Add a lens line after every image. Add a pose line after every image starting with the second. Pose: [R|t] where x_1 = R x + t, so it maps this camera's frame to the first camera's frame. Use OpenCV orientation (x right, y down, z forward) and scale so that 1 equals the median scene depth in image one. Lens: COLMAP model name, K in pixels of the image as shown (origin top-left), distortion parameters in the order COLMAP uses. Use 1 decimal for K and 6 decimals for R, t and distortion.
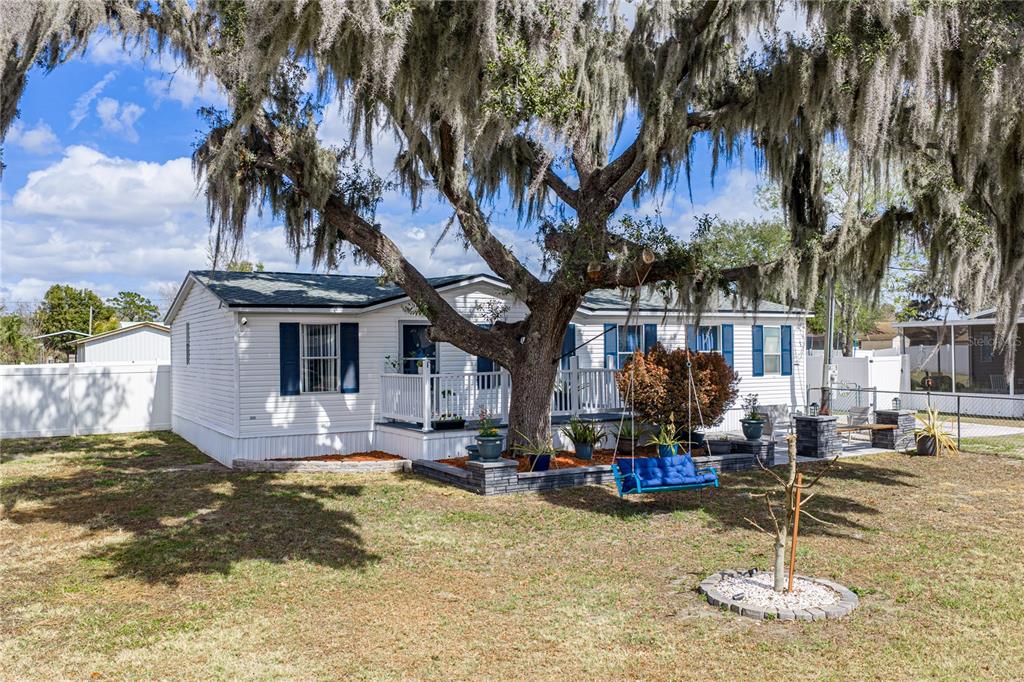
lens RADIAL K [[873.9, 0, 512.0], [0, 873.9, 341.0], [0, 0, 1]] dist [0.007916, 0.002278]
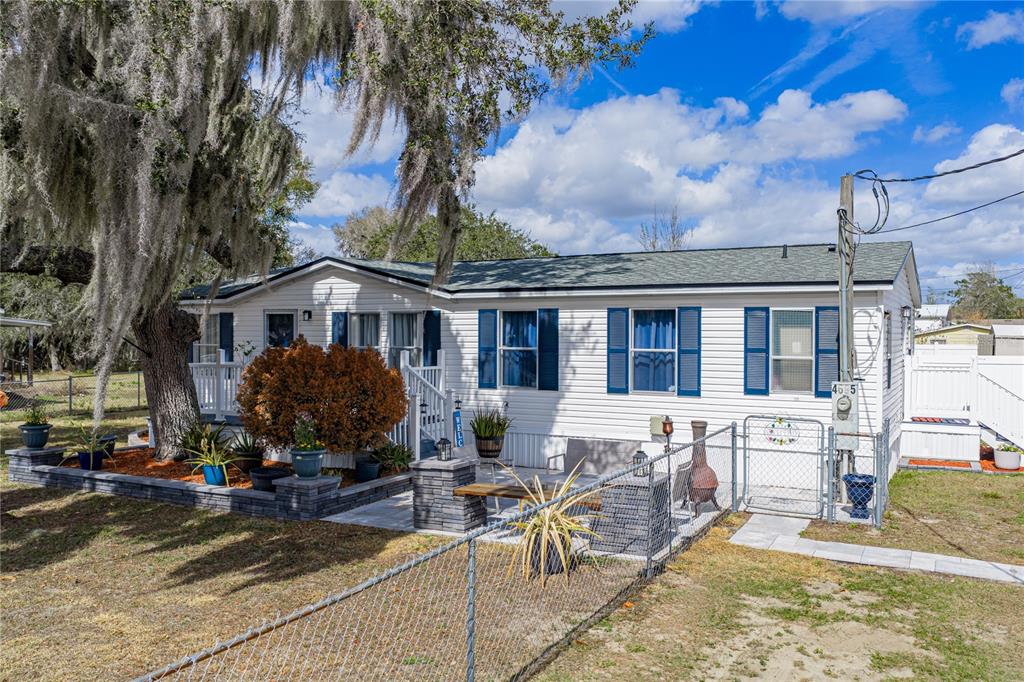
lens RADIAL K [[849.4, 0, 512.0], [0, 849.4, 341.0], [0, 0, 1]] dist [0.008053, -0.003713]
pose [[0.548971, 0.018429, -0.835638, 0.849686], [-0.002967, 0.999794, 0.020100, -0.008120], [0.835836, -0.008555, 0.548912, 0.707369]]
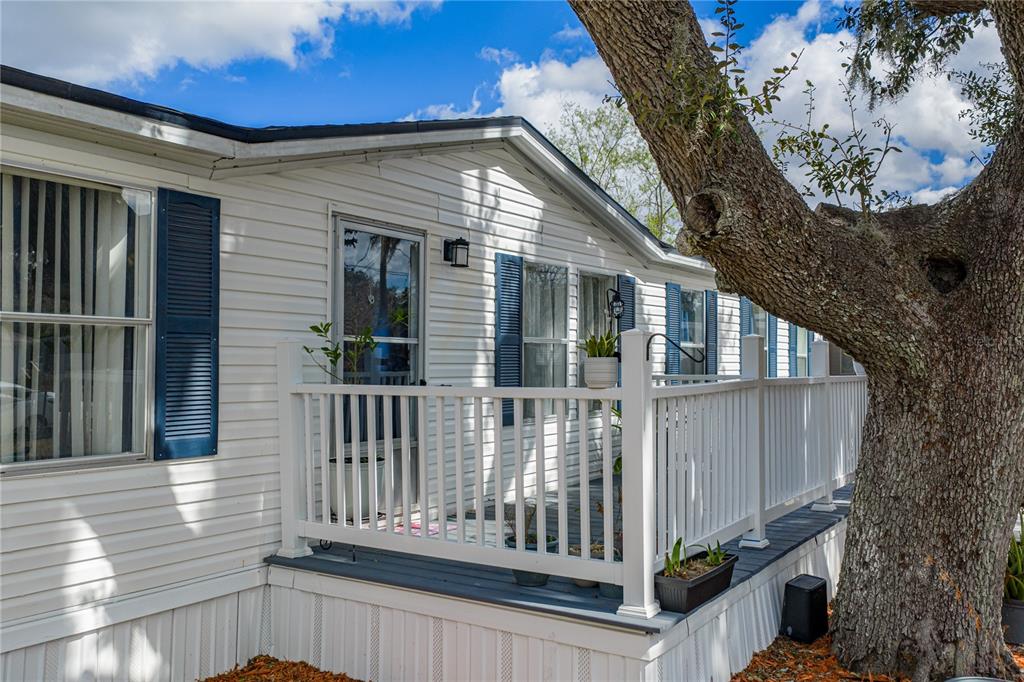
lens RADIAL K [[857.3, 0, 512.0], [0, 857.3, 341.0], [0, 0, 1]] dist [-0.042935, -0.003282]
pose [[0.888139, 0.024861, 0.458902, -0.212877], [-0.016680, 0.999622, -0.021872, 0.027364], [-0.459272, 0.011770, 0.888218, 0.709682]]
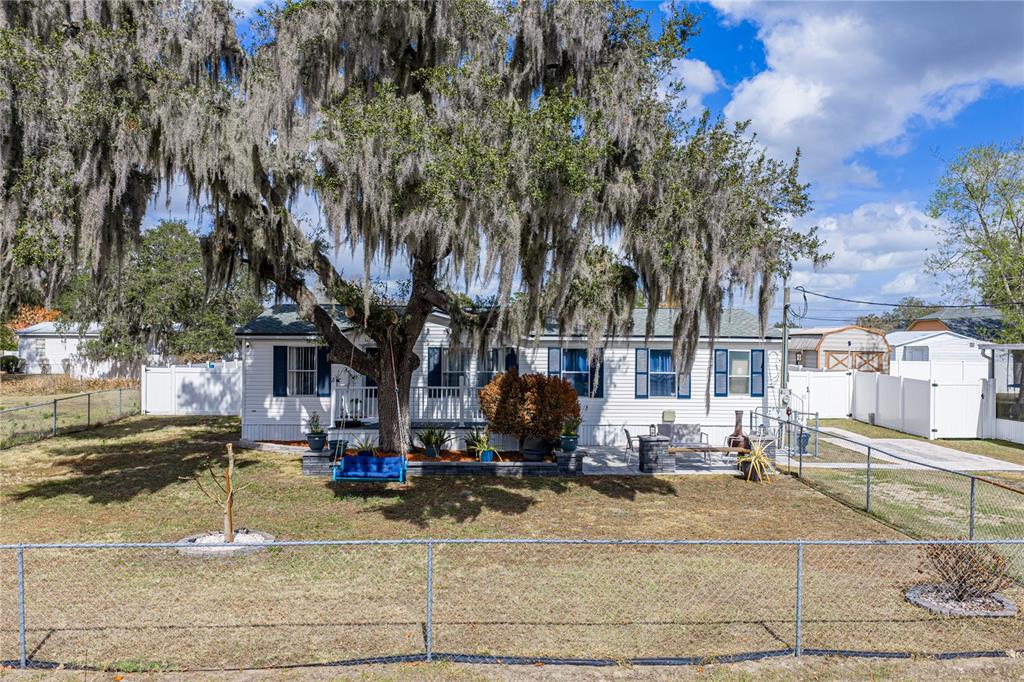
lens RADIAL K [[849.4, 0, 512.0], [0, 849.4, 341.0], [0, 0, 1]] dist [0.008053, -0.003713]
pose [[0.887415, 0.015189, -0.460721, 0.680527], [-0.012294, 0.999881, 0.009285, -0.044017], [0.460807, -0.002576, 0.887496, -0.054781]]
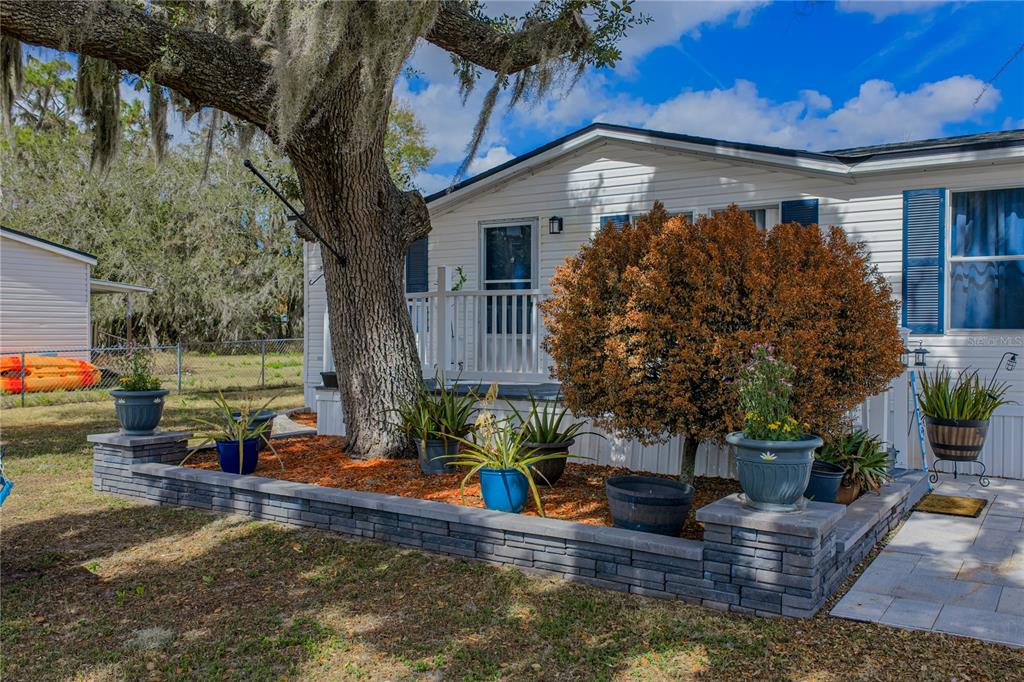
lens RADIAL K [[849.4, 0, 512.0], [0, 849.4, 341.0], [0, 0, 1]] dist [0.008053, -0.003713]
pose [[0.470954, 0.020552, -0.881918, 0.435032], [-0.001848, 0.999749, 0.022311, 0.050158], [0.882156, -0.008878, 0.470874, 0.733173]]
